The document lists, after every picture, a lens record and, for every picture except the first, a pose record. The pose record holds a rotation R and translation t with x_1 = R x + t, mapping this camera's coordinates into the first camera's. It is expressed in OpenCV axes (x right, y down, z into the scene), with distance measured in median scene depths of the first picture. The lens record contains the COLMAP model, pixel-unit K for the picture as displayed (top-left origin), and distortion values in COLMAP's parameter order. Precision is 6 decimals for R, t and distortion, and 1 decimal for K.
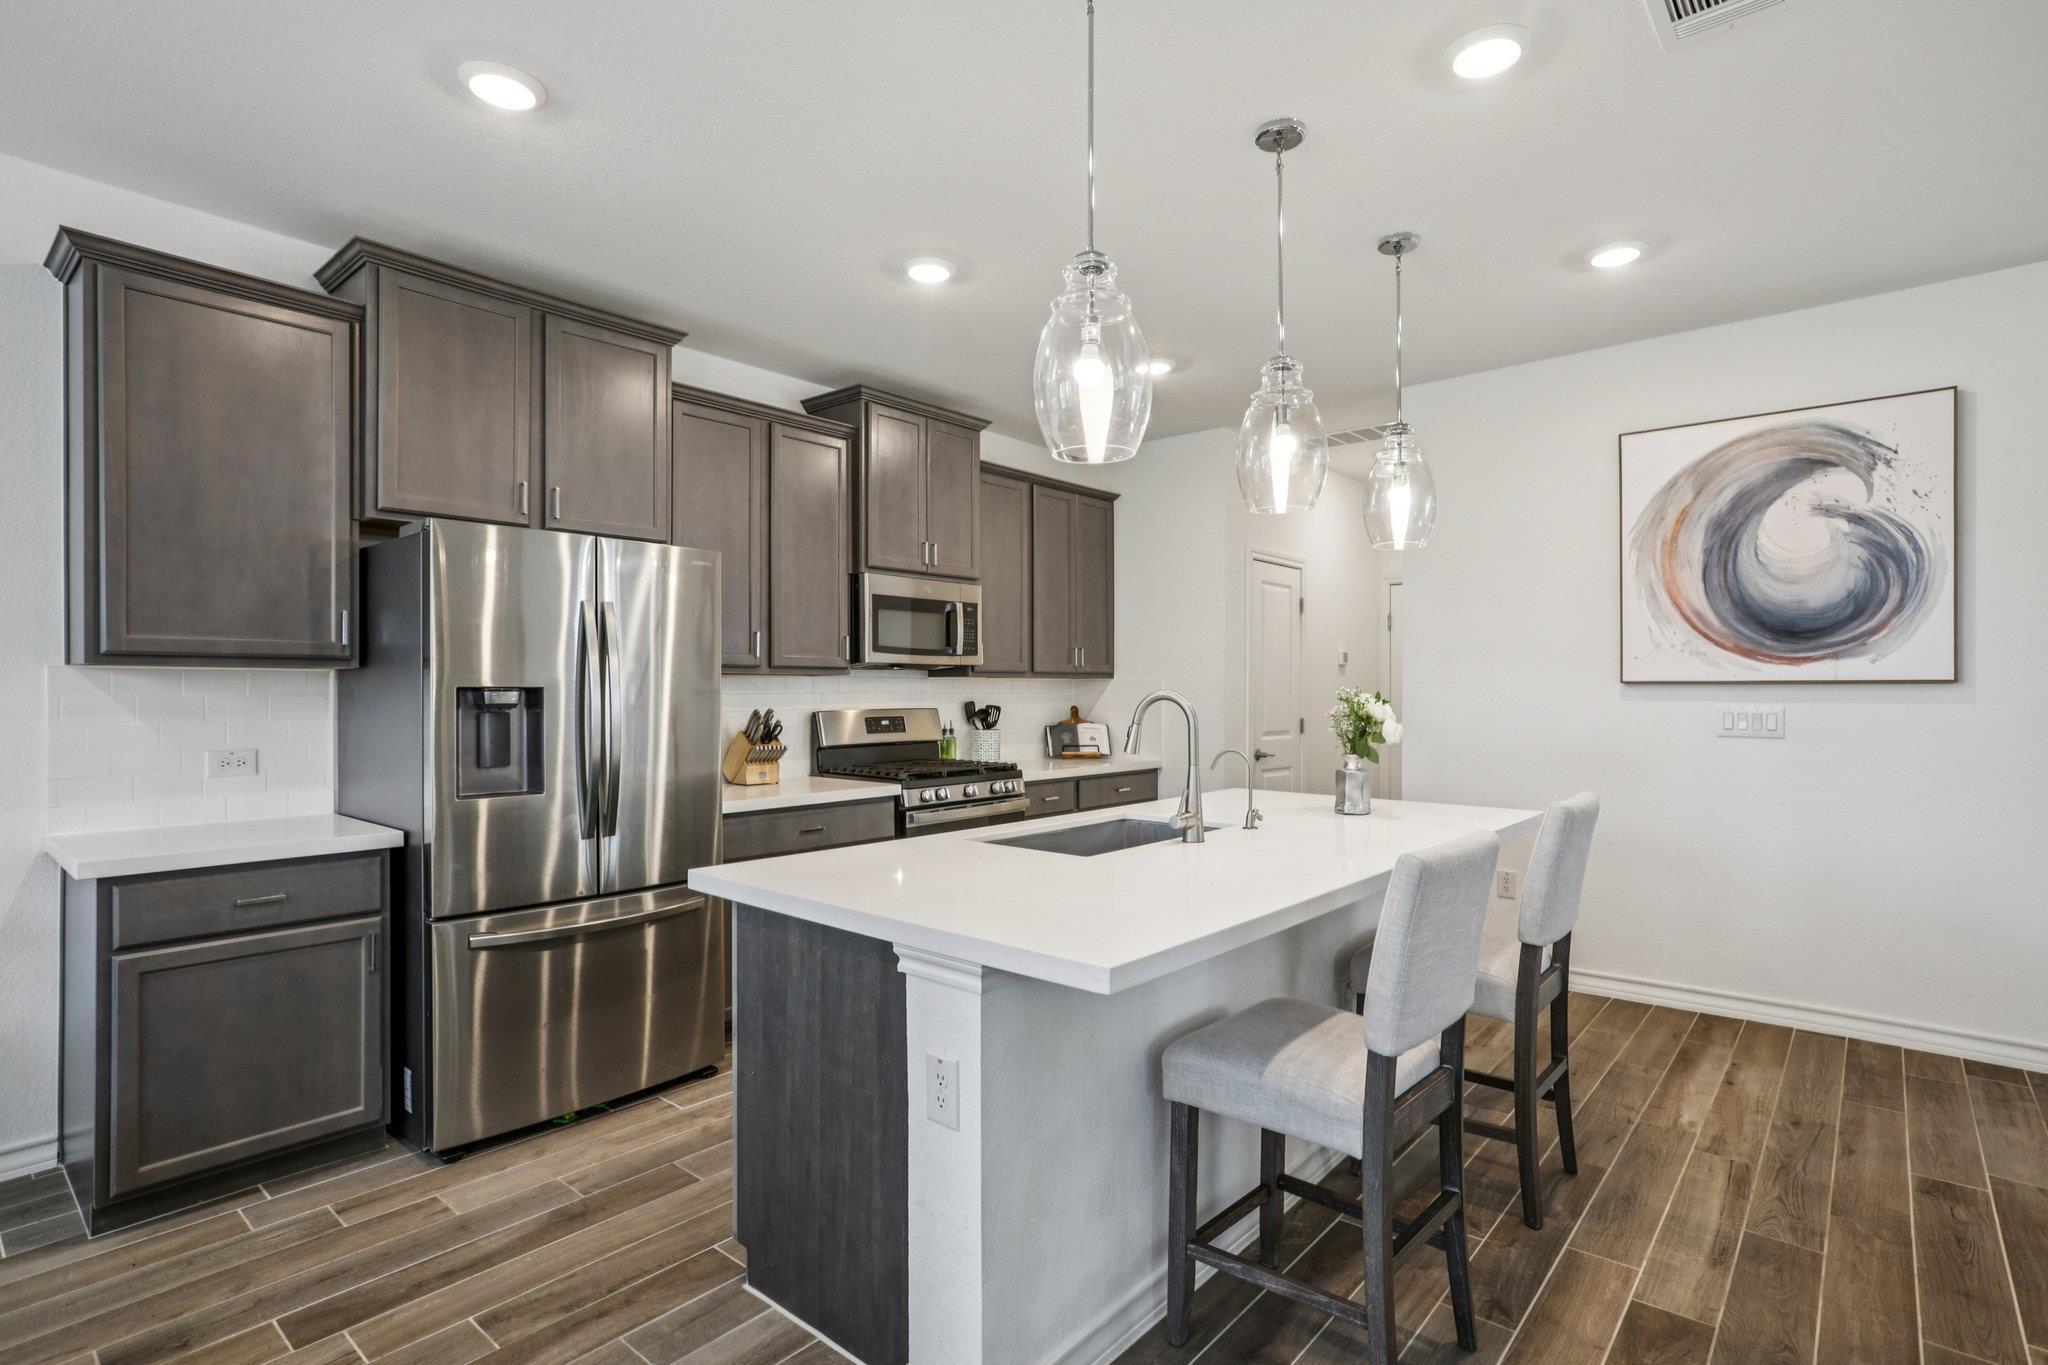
lens RADIAL K [[1013.7, 0, 1041.8], [0, 1013.7, 683.6], [0, 0, 1]] dist [-0.016970, 0.012620]
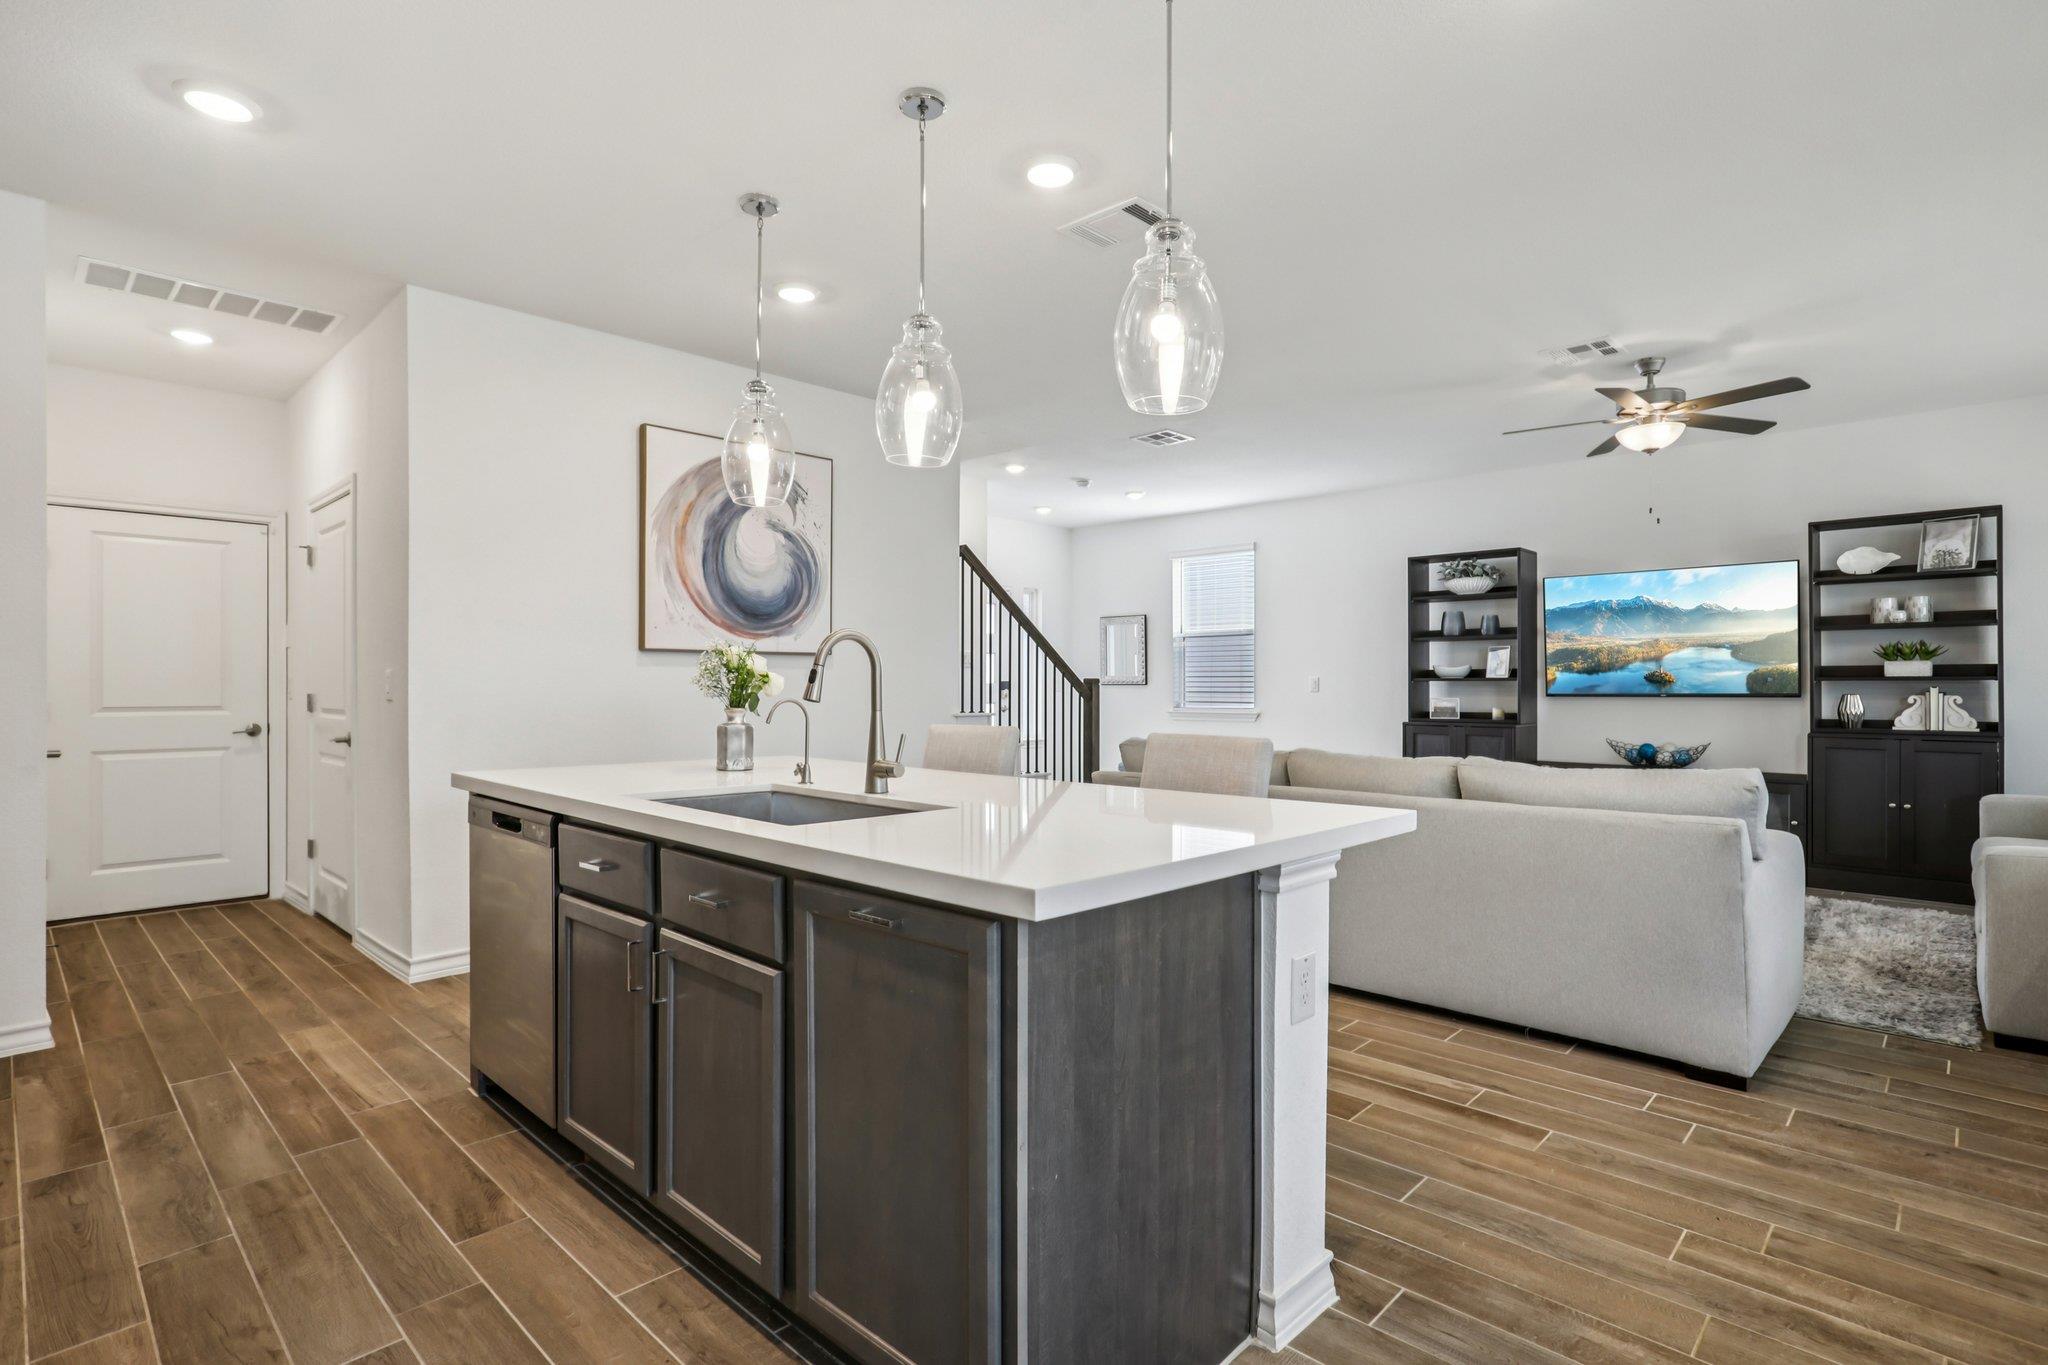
lens RADIAL K [[1013.7, 0, 1033.0], [0, 1013.7, 672.3], [0, 0, 1]] dist [-0.016970, 0.012620]
pose [[0.060547, 0.012310, 0.998089, -0.627371], [-0.004487, 0.999917, -0.012060, 0.044439], [-0.998155, -0.003748, 0.060597, 0.649067]]
